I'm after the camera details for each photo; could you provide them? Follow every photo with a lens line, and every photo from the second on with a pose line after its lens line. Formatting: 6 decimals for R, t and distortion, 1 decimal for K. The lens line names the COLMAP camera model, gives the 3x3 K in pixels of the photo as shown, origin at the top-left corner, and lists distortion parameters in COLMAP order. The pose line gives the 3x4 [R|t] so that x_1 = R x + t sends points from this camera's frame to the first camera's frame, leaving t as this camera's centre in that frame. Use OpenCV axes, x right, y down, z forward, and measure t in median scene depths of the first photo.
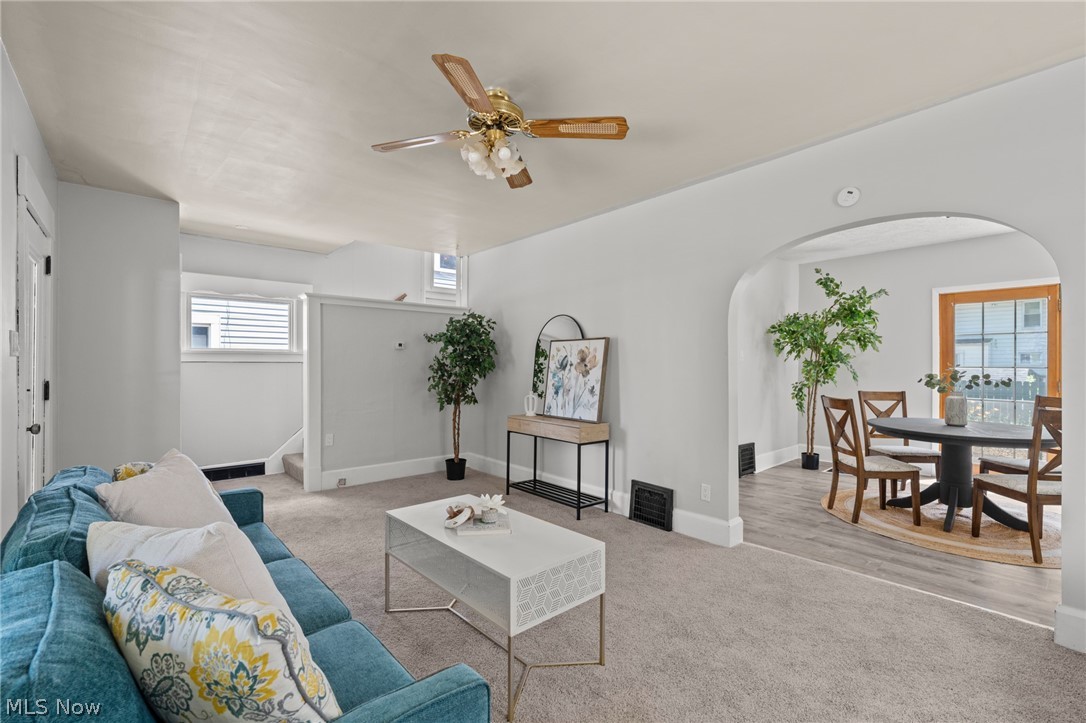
lens RADIAL K [[482.8, 0, 543.0], [0, 482.8, 361.5], [0, 0, 1]] dist [0.001278, 0.000162]
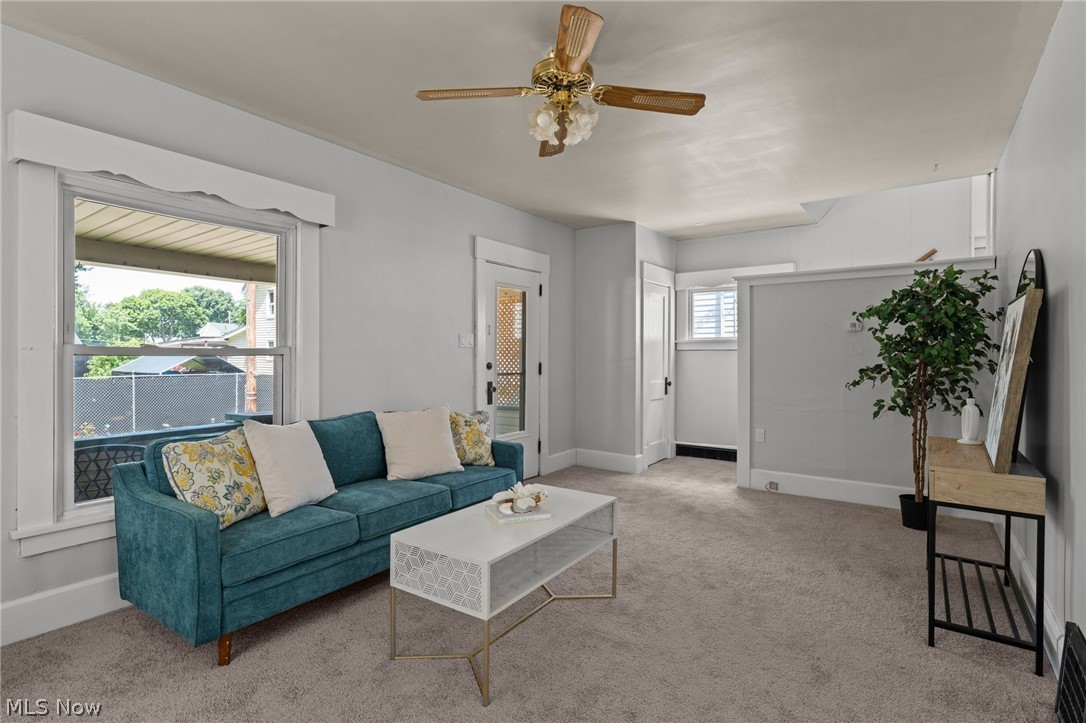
lens RADIAL K [[536.1, 0, 538.1], [0, 536.1, 350.5], [0, 0, 1]] dist [0.006238, -0.000227]
pose [[0.233135, -0.007392, -0.972416, 0.496551], [0.007612, 0.999954, -0.005776, 0.007155], [0.972415, -0.006055, 0.233180, 0.409920]]
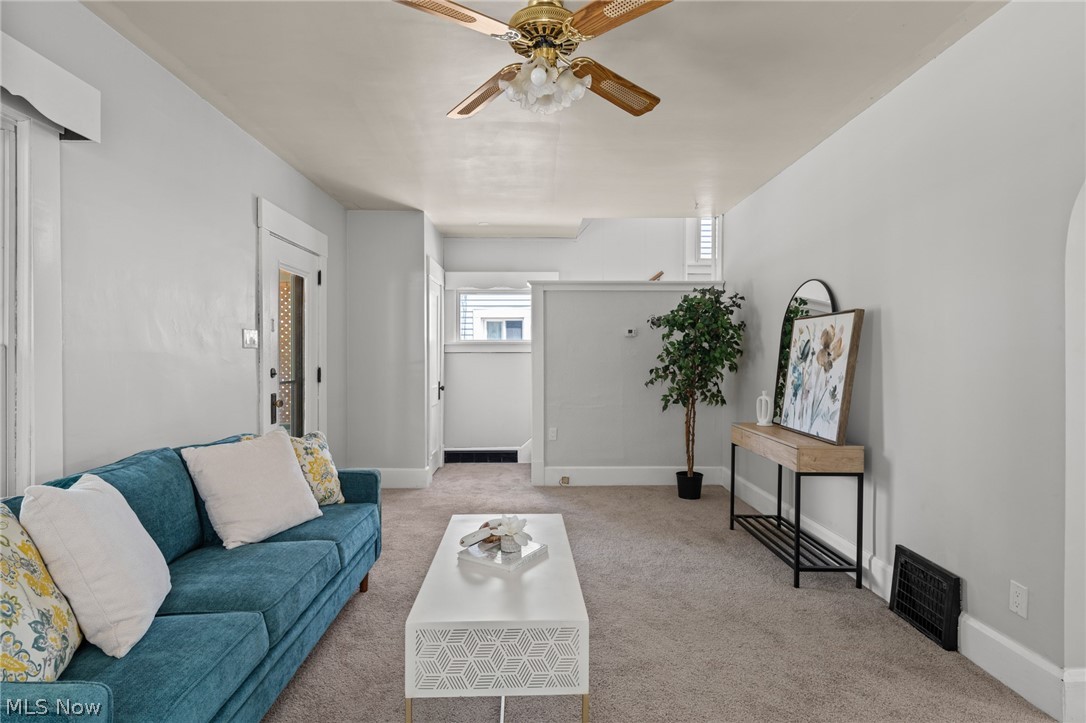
lens RADIAL K [[550.7, 0, 540.3], [0, 550.7, 357.2], [0, 0, 1]] dist [0.005197, -0.000268]
pose [[0.765290, -0.000464, -0.643686, 0.265587], [0.006657, 0.999952, 0.007194, 0.004112], [0.643652, -0.009790, 0.765256, 0.178996]]
